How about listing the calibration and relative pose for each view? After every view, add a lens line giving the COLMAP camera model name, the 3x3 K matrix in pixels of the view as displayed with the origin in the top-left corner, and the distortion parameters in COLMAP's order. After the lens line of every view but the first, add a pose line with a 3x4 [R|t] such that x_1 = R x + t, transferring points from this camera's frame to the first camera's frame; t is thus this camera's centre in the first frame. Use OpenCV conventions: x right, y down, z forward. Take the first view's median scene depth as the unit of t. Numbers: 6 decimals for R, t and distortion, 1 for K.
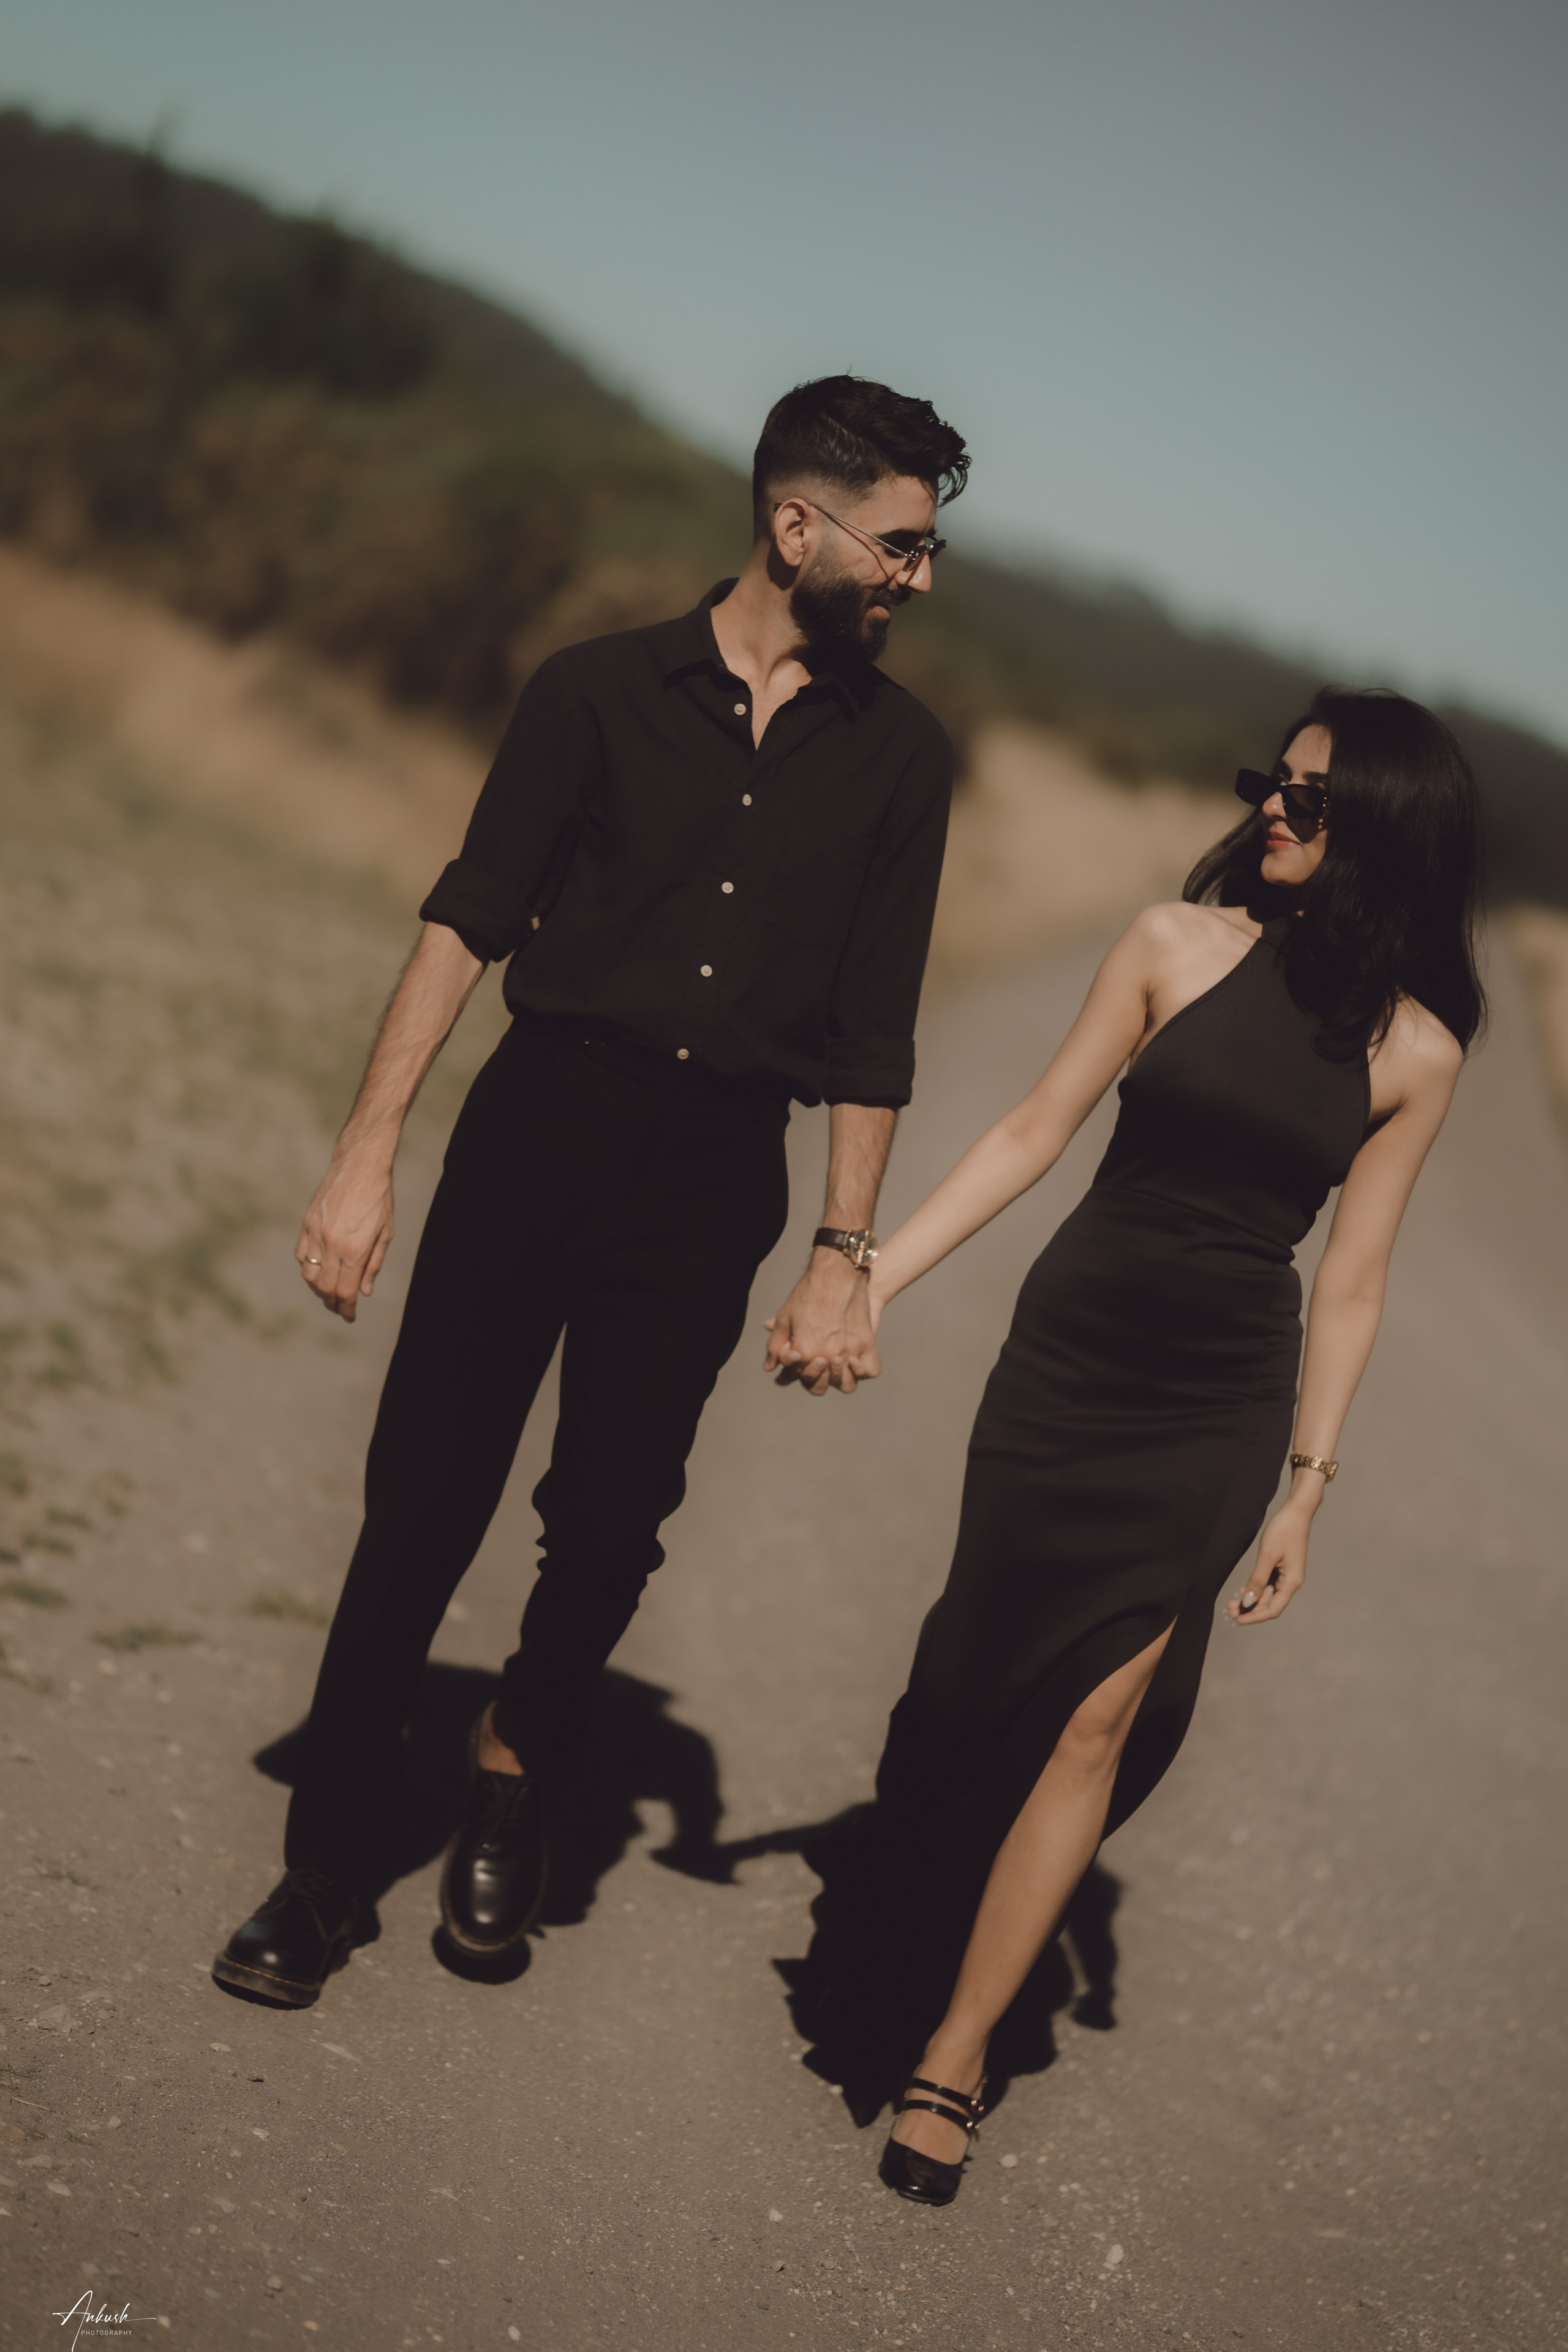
lens RADIAL K [[5874.3, 0, 857.9], [0, 5874.3, 1094.3], [0, 0, 1]] dist [0.822435, 0.000000]
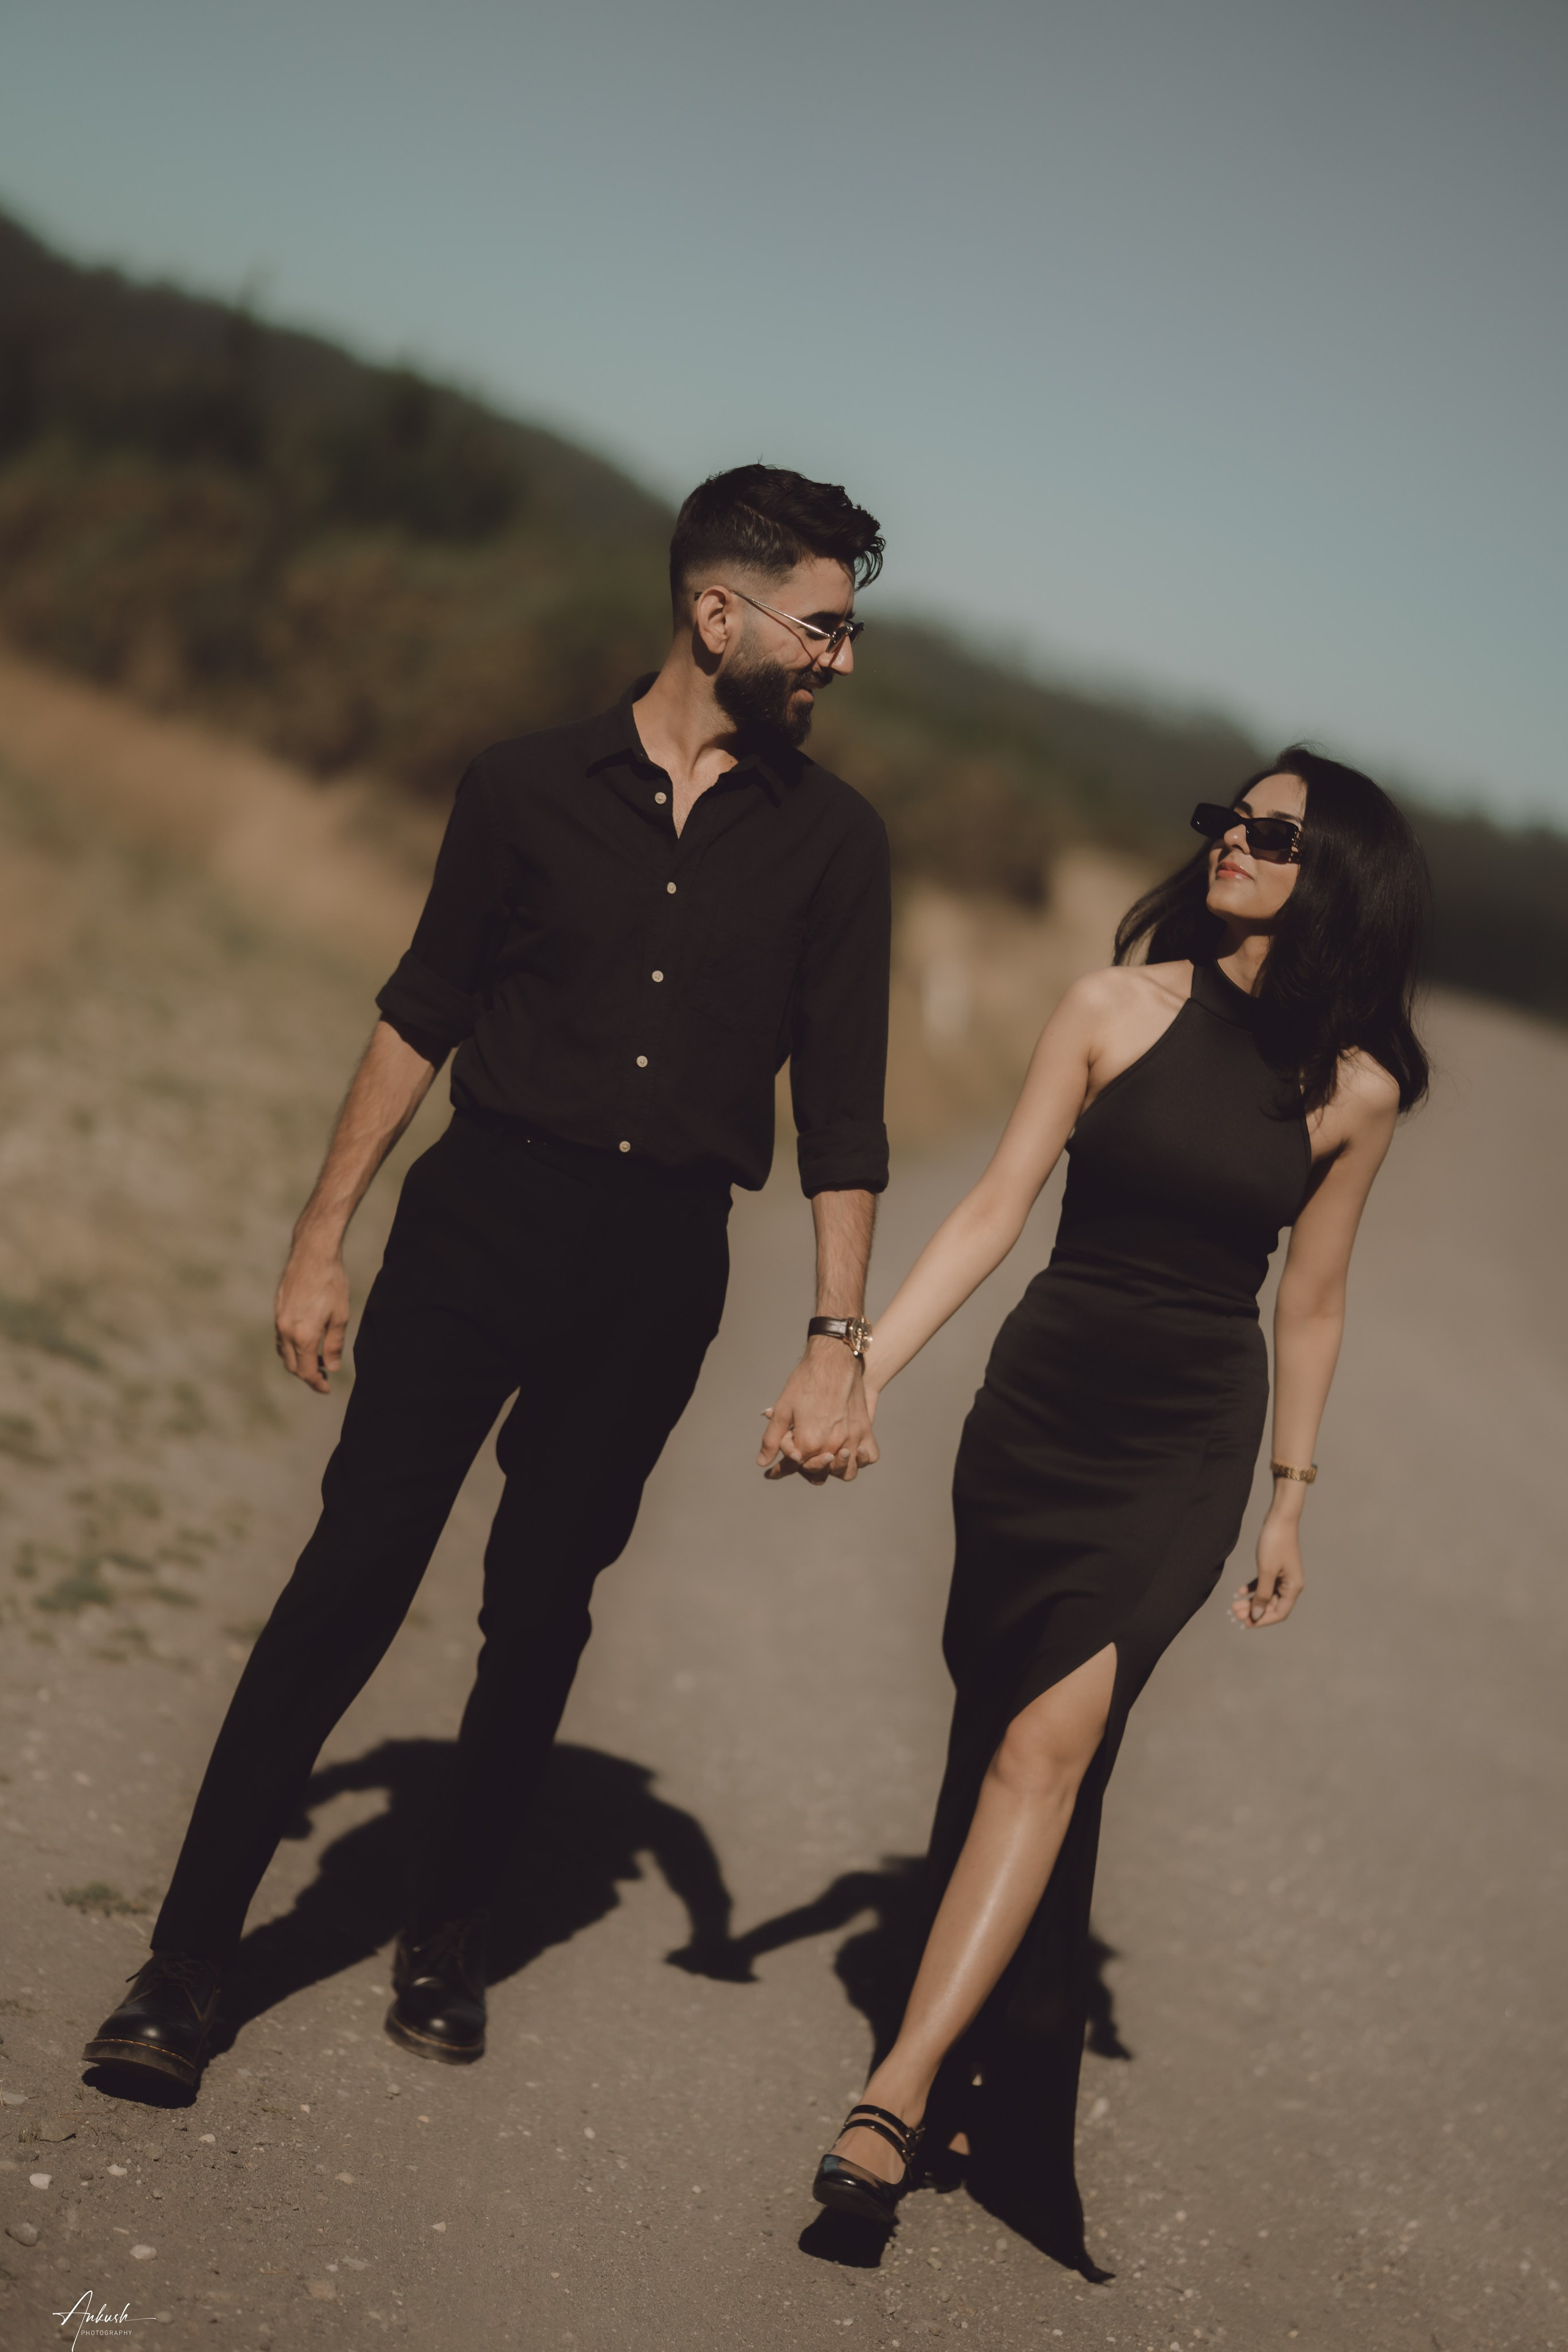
lens RADIAL K [[5874.3, 0, 787.7], [0, 5874.3, 1177.9], [0, 0, 1]] dist [0.822435, 0.000000]
pose [[0.999603, -0.009626, -0.026492, 0.009916], [0.009387, 0.999914, -0.009108, 0.014382], [0.026577, 0.008856, 0.999608, -0.117948]]
